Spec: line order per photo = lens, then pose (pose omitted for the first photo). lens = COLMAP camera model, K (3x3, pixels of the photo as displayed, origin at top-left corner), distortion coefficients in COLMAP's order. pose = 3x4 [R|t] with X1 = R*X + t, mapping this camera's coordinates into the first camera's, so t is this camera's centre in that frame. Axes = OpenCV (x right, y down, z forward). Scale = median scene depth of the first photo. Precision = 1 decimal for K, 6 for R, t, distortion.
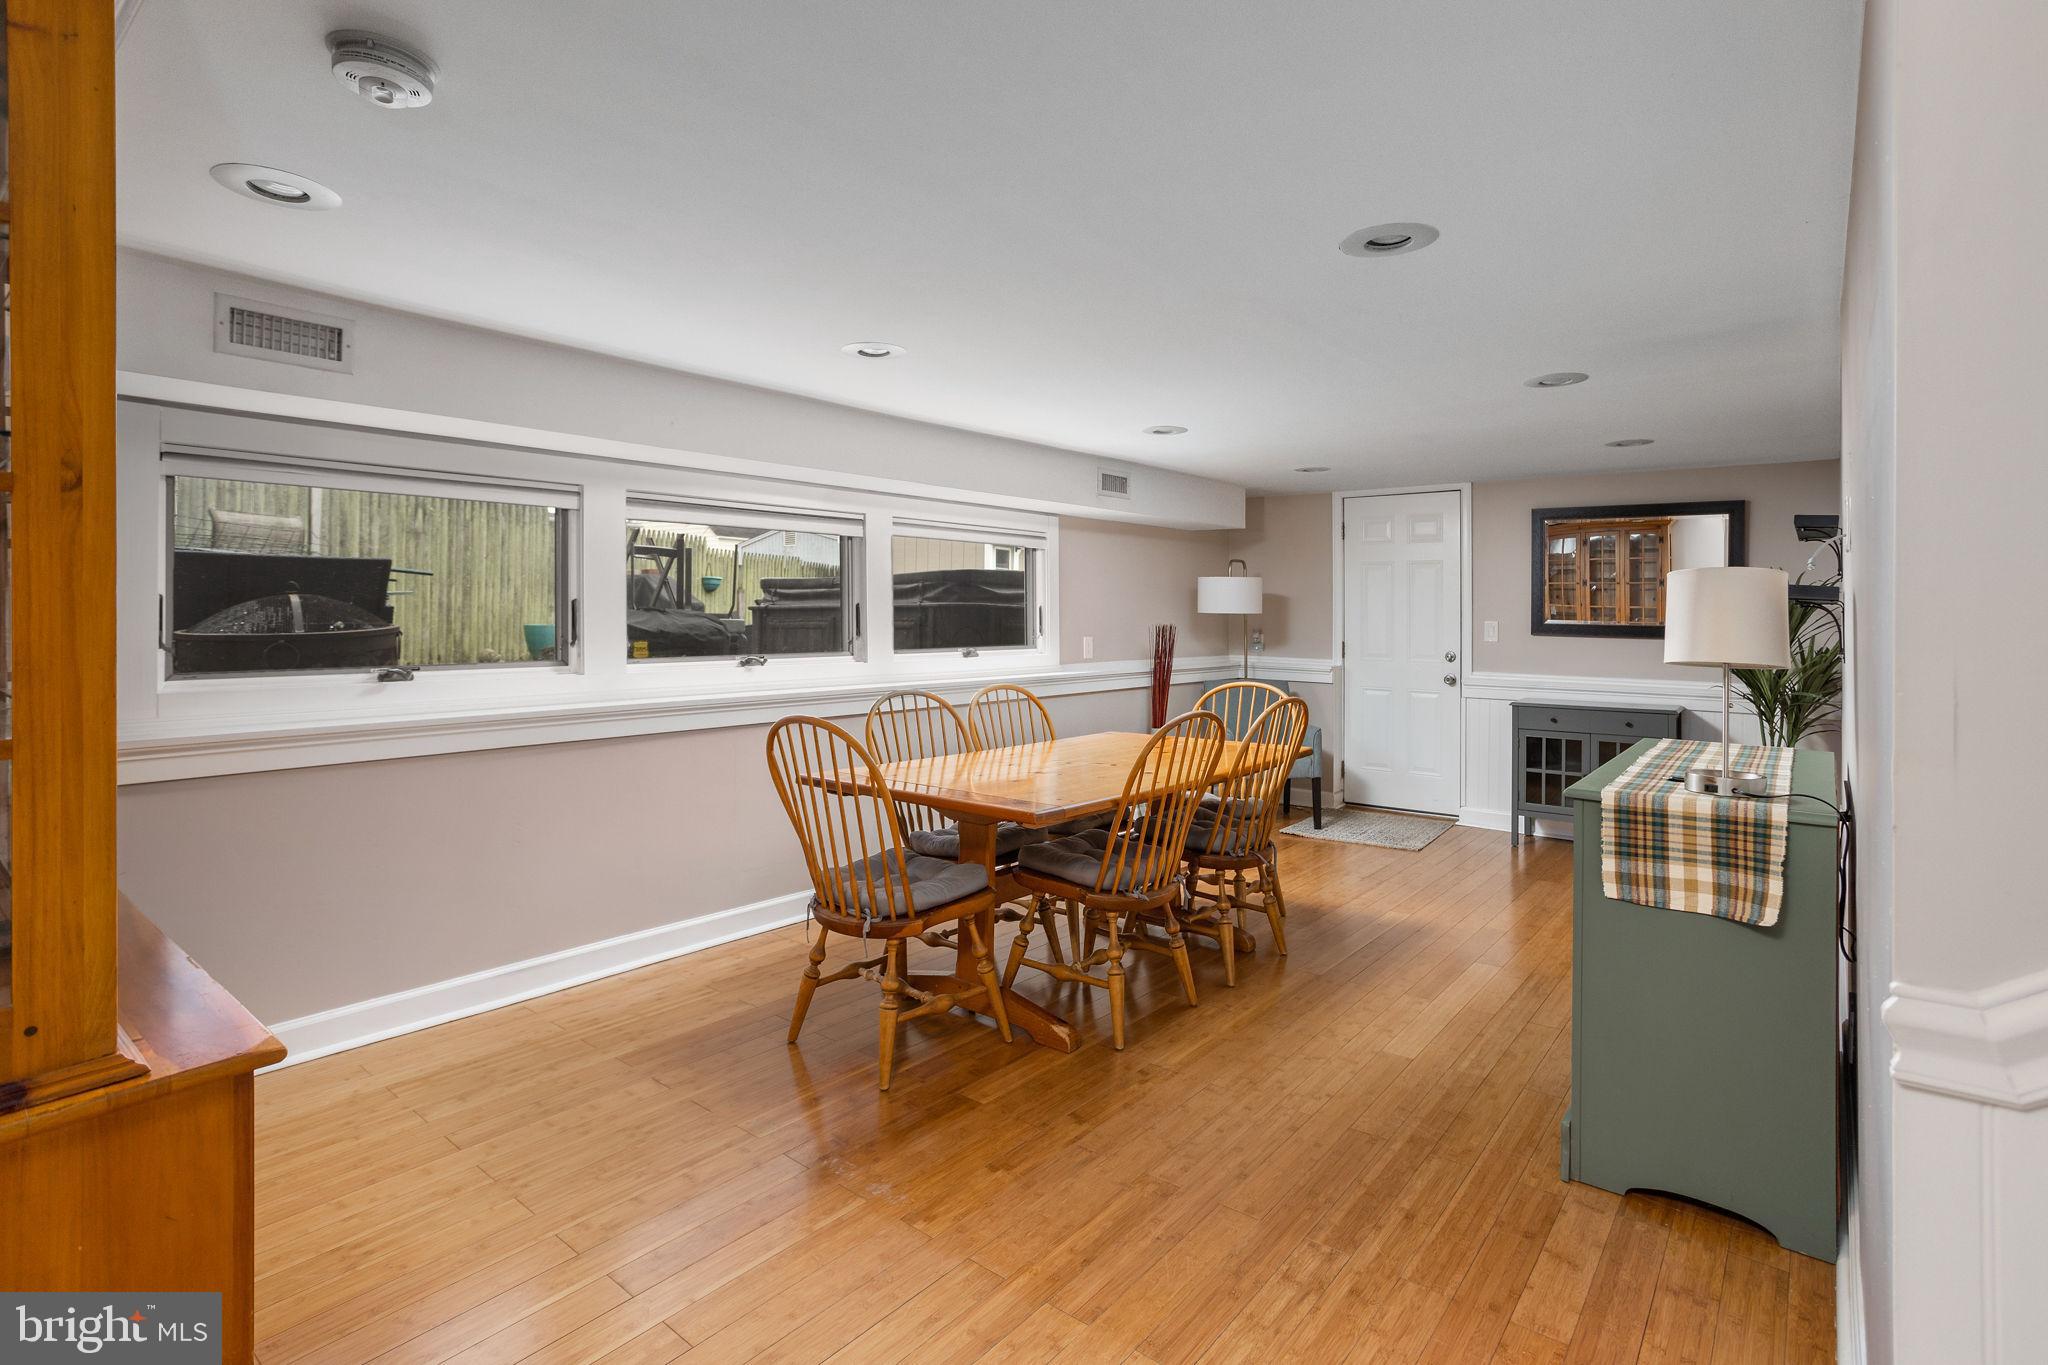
lens RADIAL K [[992.2, 0, 1030.0], [0, 992.2, 608.9], [0, 0, 1]] dist [-0.012622, 0.000892]
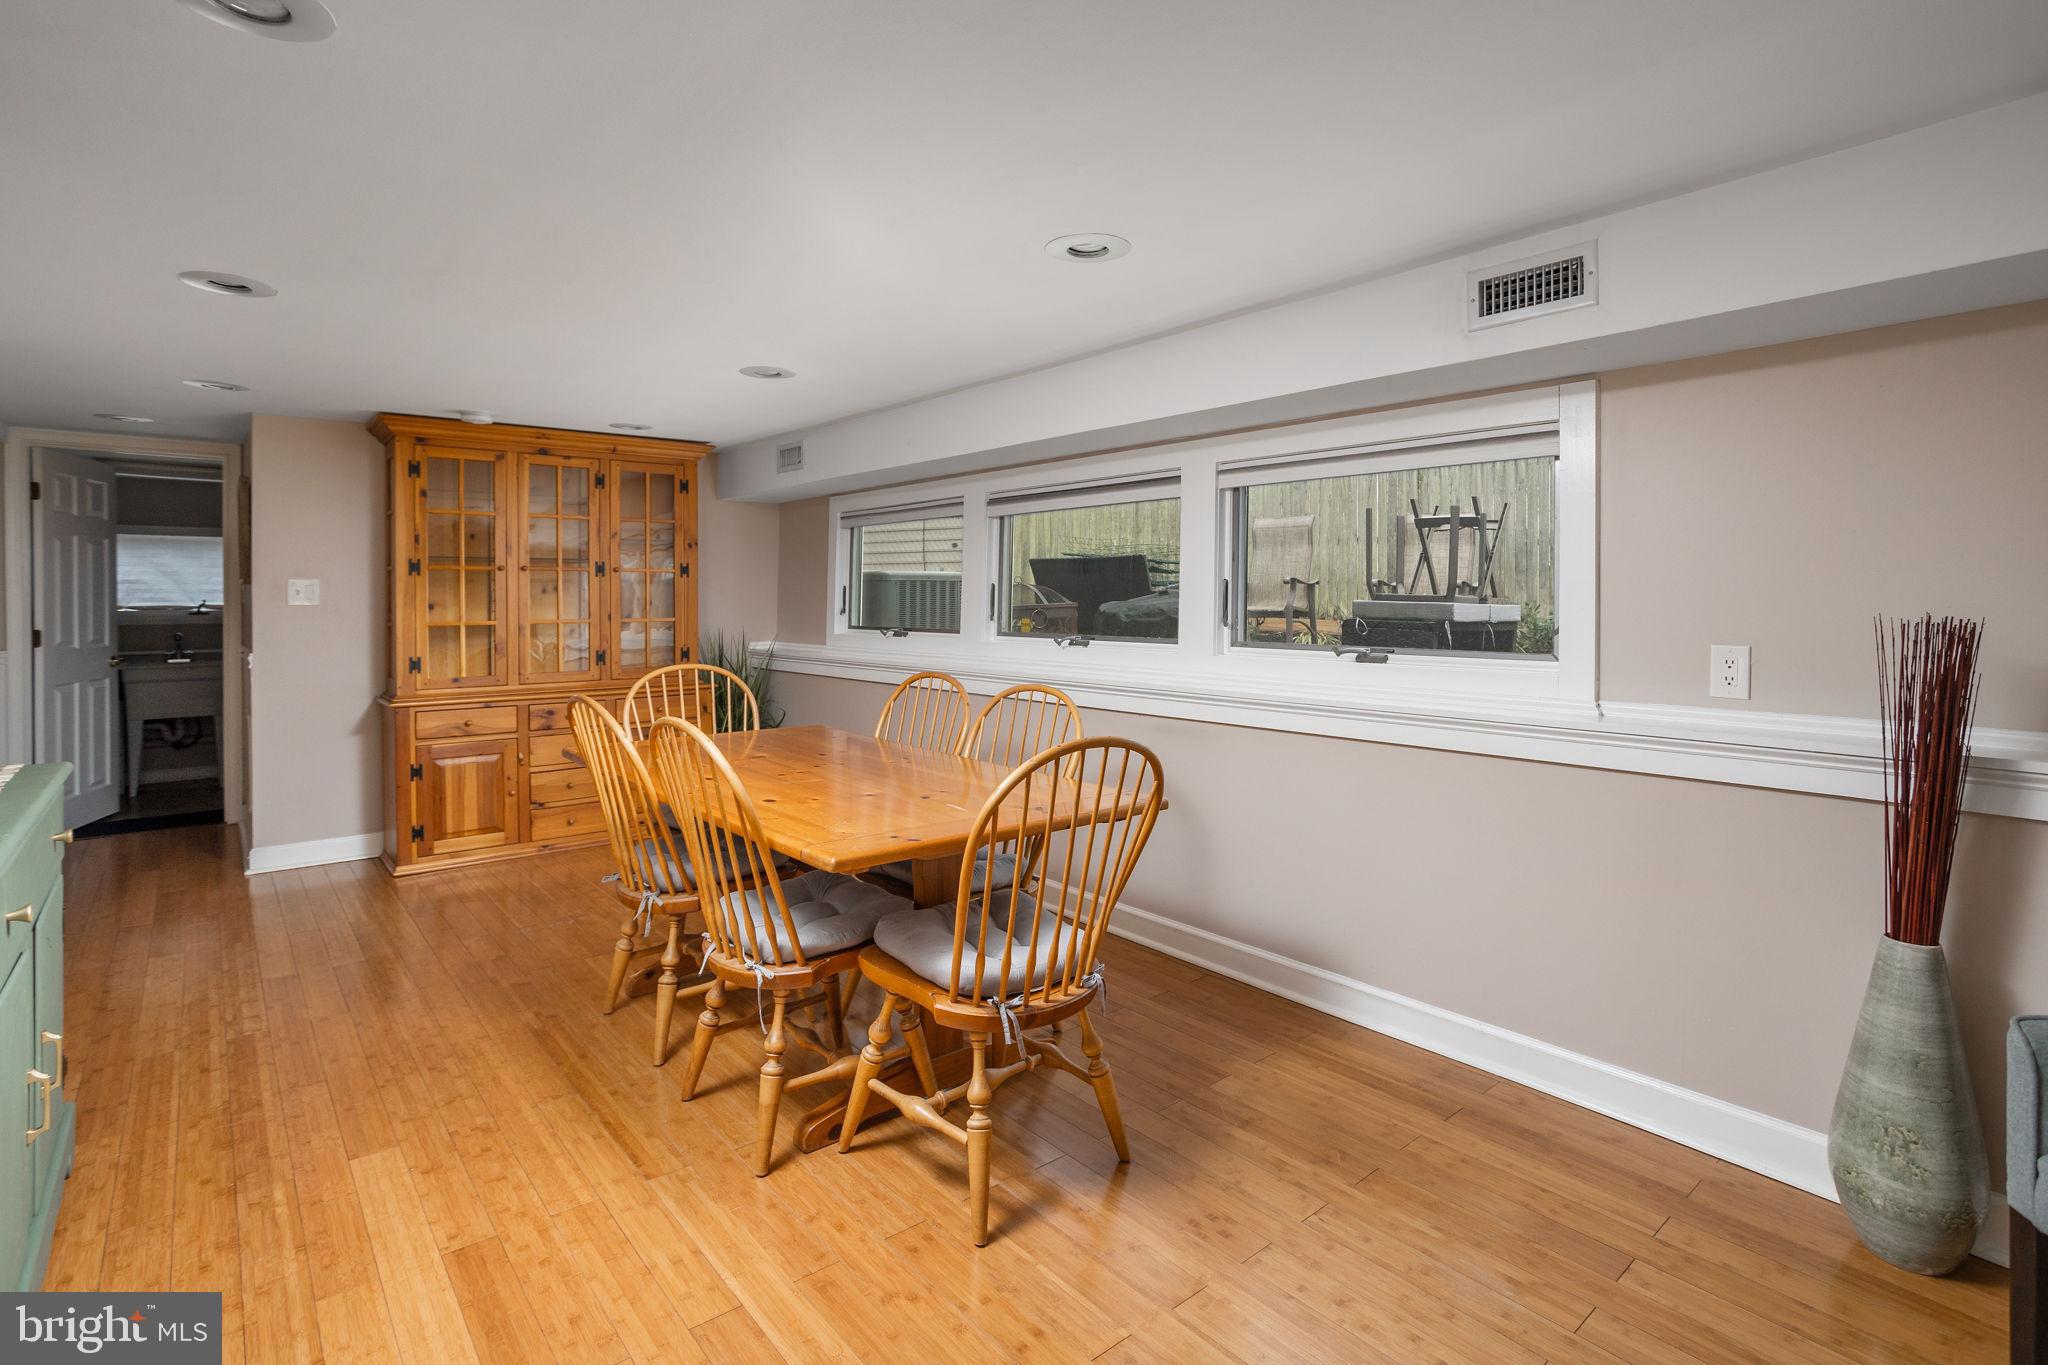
lens RADIAL K [[992.2, 0, 1035.6], [0, 992.2, 596.6], [0, 0, 1]] dist [-0.012622, 0.000892]
pose [[-0.179054, -0.017038, -0.983692, 1.023651], [-0.004035, 0.999854, -0.016584, 0.035777], [0.983831, 0.001000, -0.179097, 1.624743]]
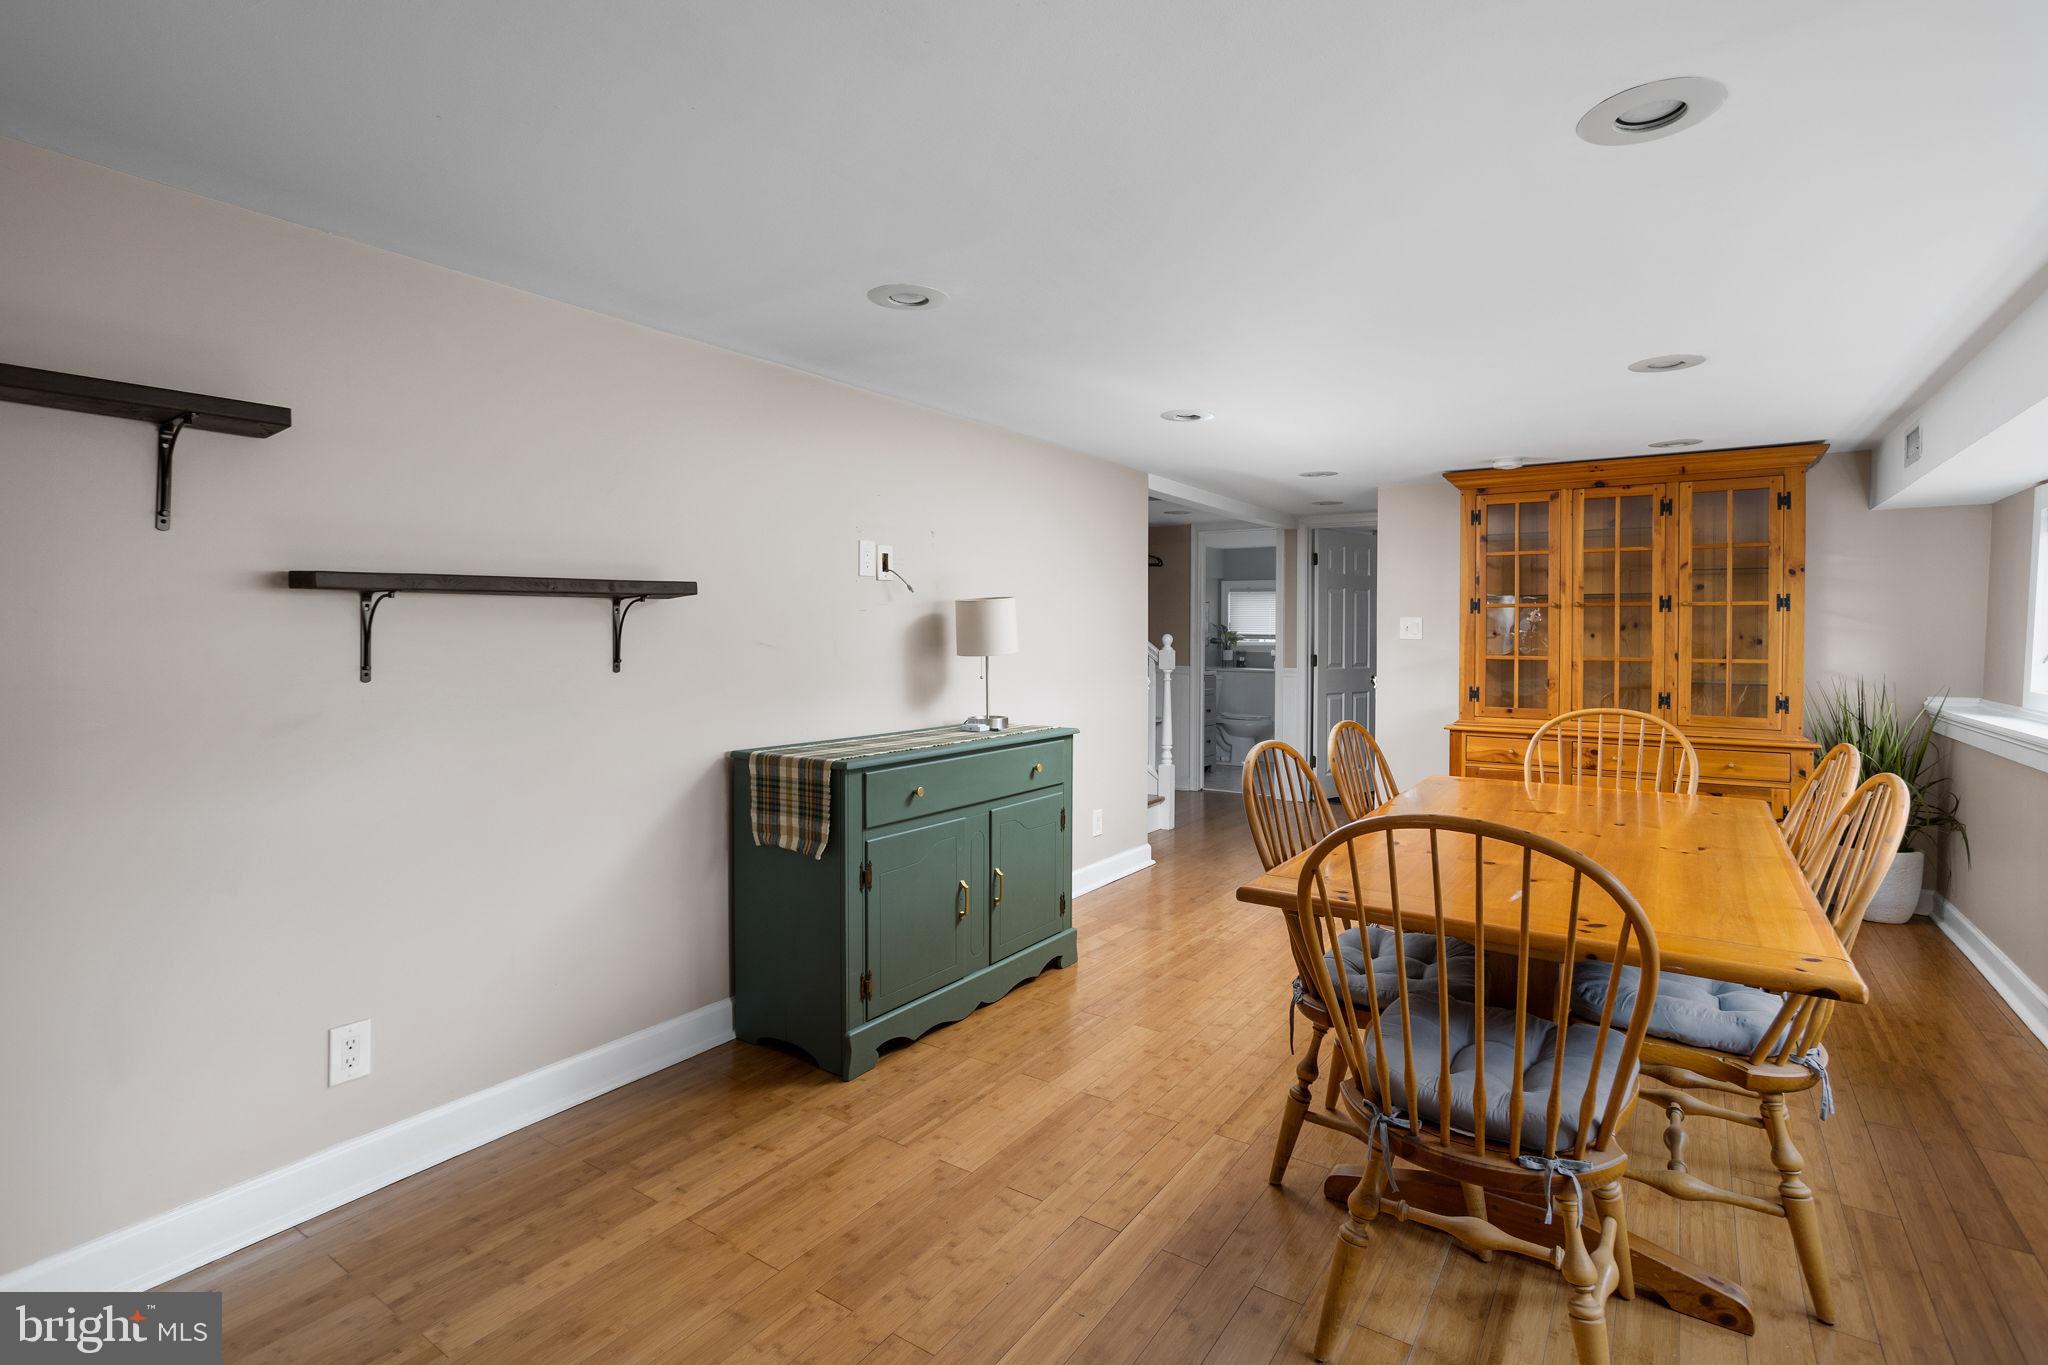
lens RADIAL K [[992.2, 0, 1048.0], [0, 992.2, 645.7], [0, 0, 1]] dist [-0.012622, 0.000892]
pose [[-0.993575, -0.020210, -0.111354, 0.602269], [-0.021984, 0.999650, 0.014729, 0.027588], [0.111018, 0.017083, -0.993672, 2.029350]]
